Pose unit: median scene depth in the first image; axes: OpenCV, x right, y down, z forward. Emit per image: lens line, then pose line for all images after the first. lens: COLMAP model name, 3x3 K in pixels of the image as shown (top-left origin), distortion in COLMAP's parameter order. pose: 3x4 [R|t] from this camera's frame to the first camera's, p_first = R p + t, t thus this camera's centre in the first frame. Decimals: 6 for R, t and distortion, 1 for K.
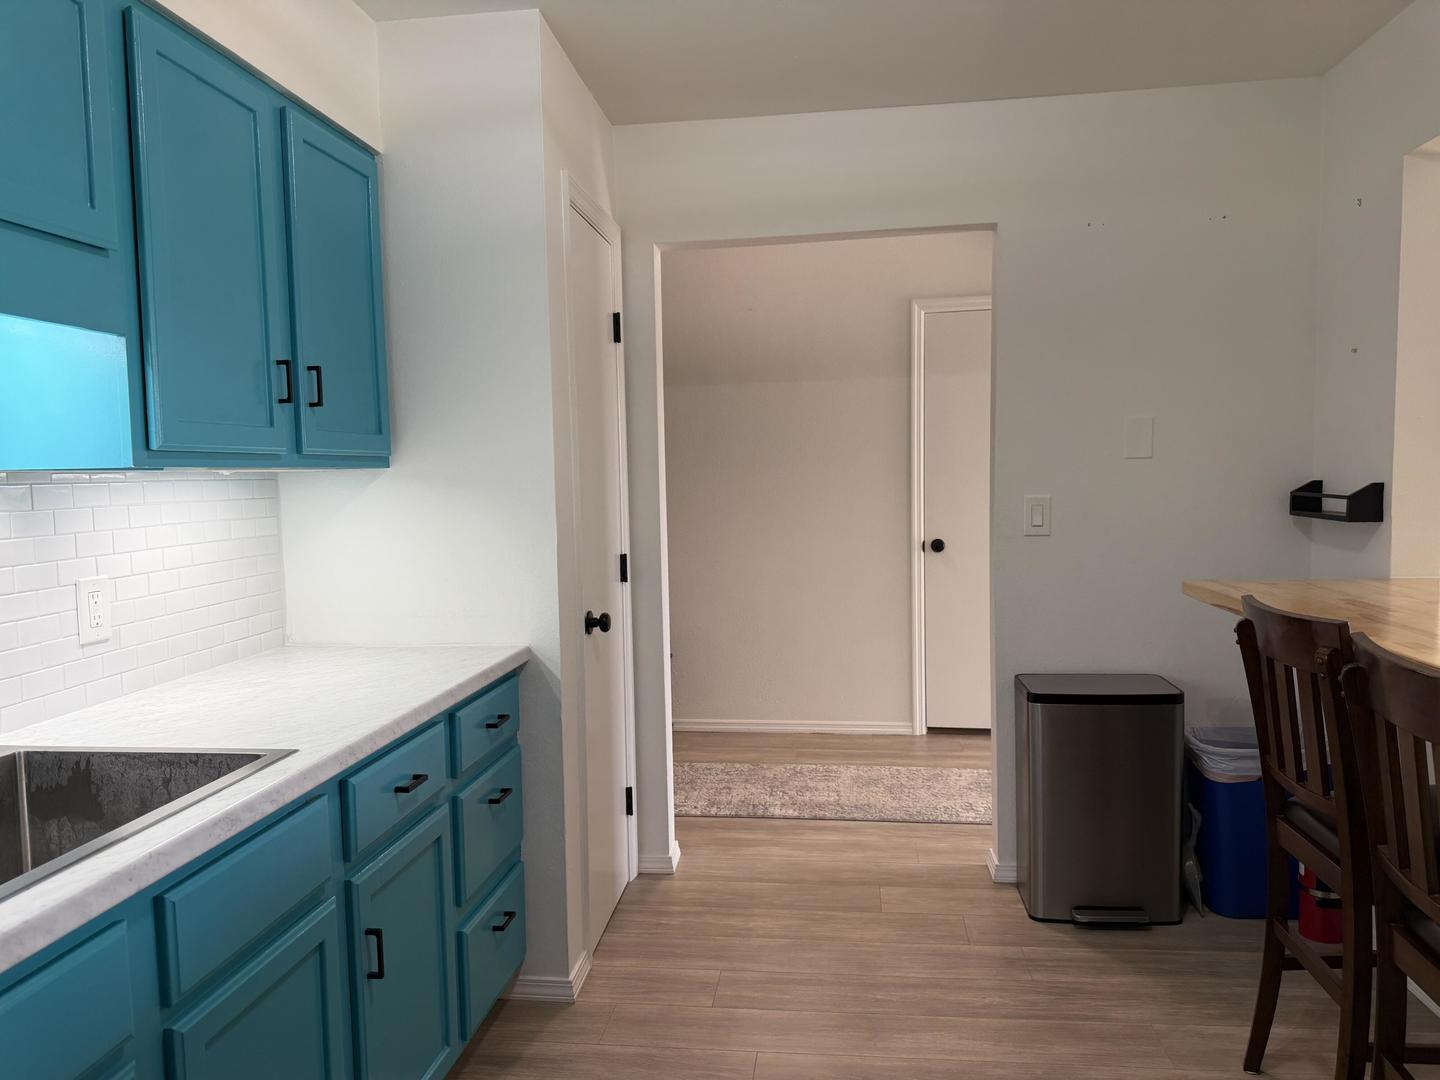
lens RADIAL K [[1009.6, 0, 720.0], [0, 1009.6, 540.0], [0, 0, 1]] dist [0.052074, -0.044609]
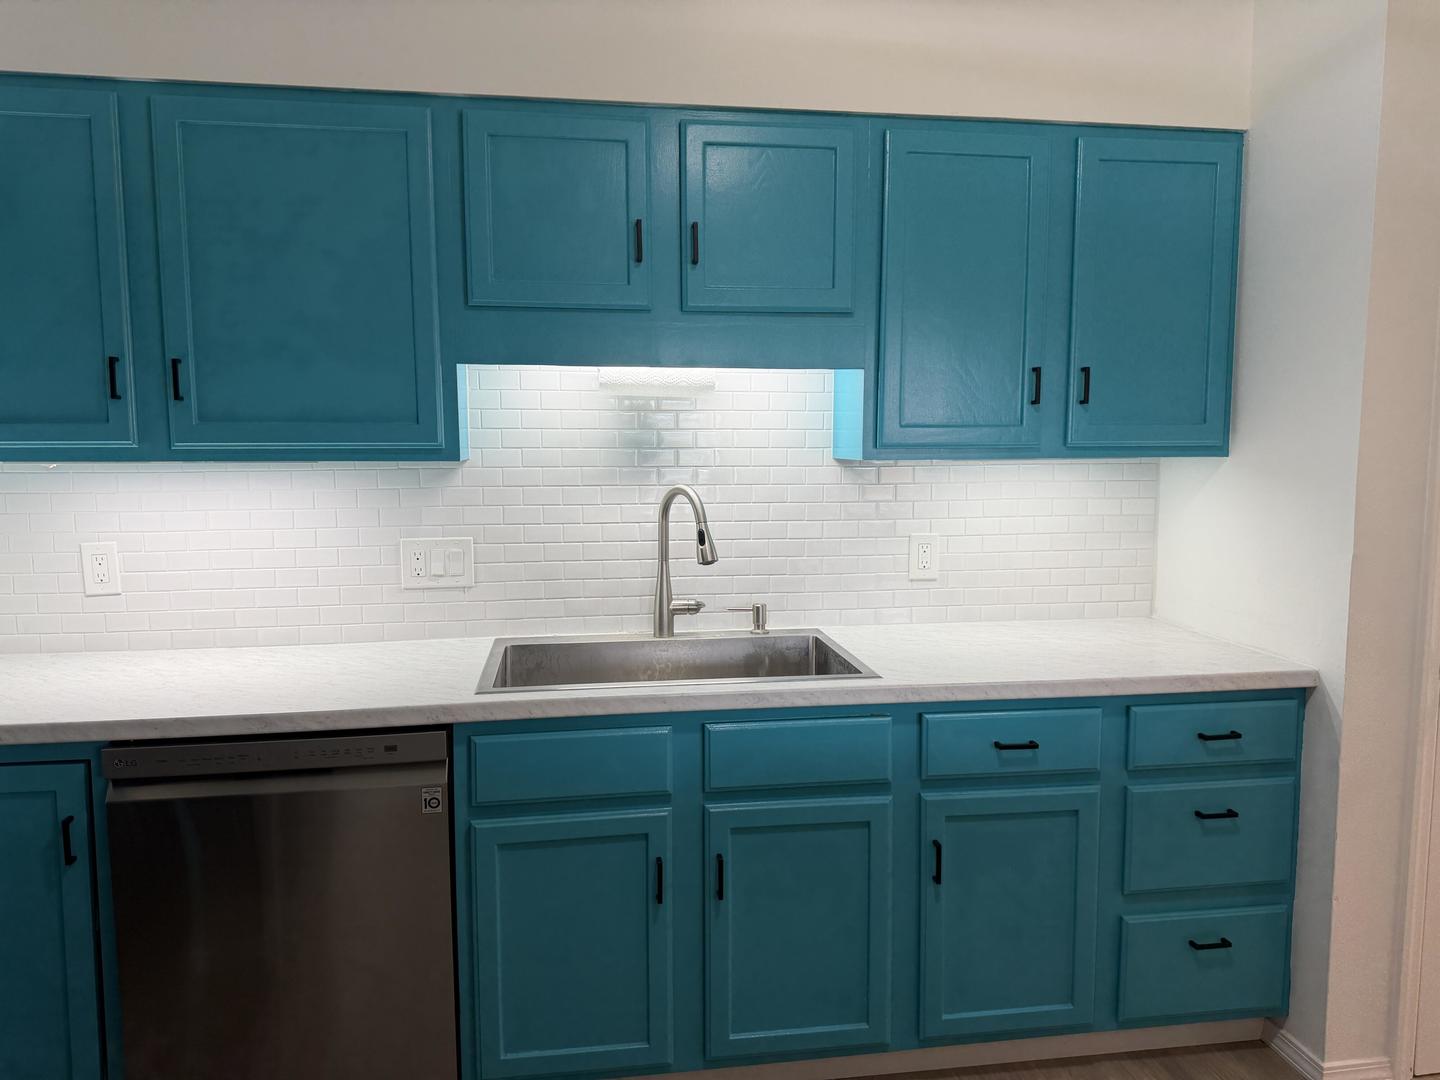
lens RADIAL K [[1009.6, 0, 720.0], [0, 1009.6, 540.0], [0, 0, 1]] dist [0.052074, -0.044609]
pose [[0.275561, 0.116734, -0.954169, 0.573021], [-0.067231, 0.992509, 0.102008, -0.069896], [0.958930, 0.036040, 0.281345, 0.308334]]
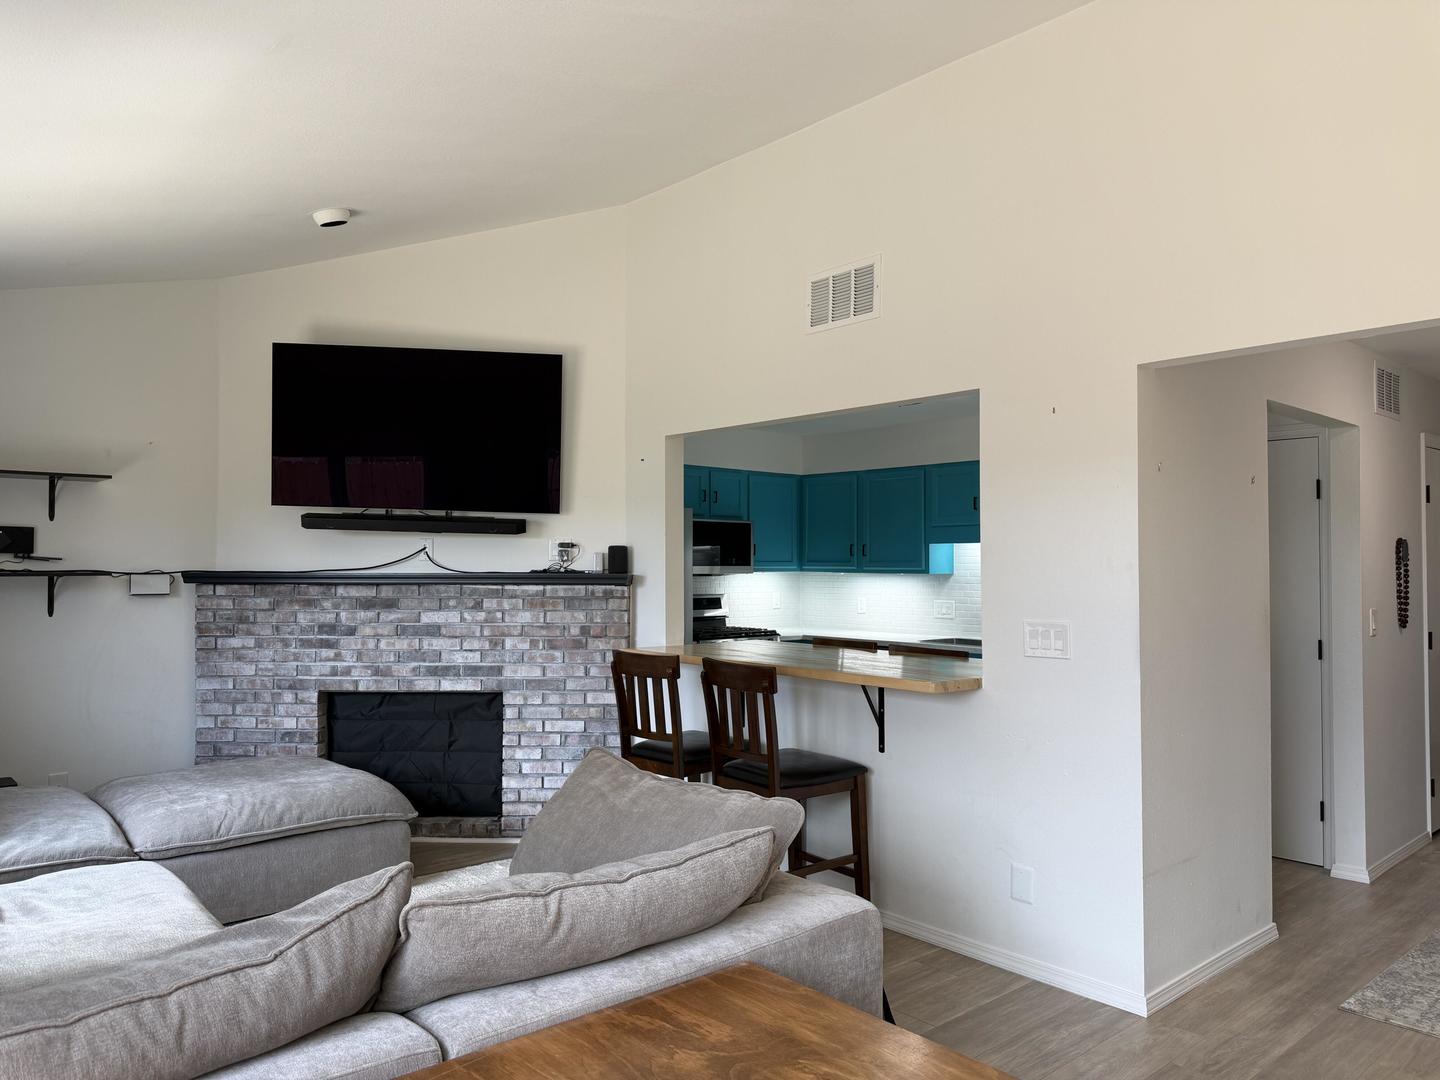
lens RADIAL K [[1009.6, 0, 720.0], [0, 1009.6, 540.0], [0, 0, 1]] dist [0.052074, -0.044609]
pose [[-0.653812, 0.004026, -0.756646, 2.149130], [-0.038637, 0.998504, 0.038698, -0.212672], [0.755670, 0.054536, -0.652678, 1.719268]]
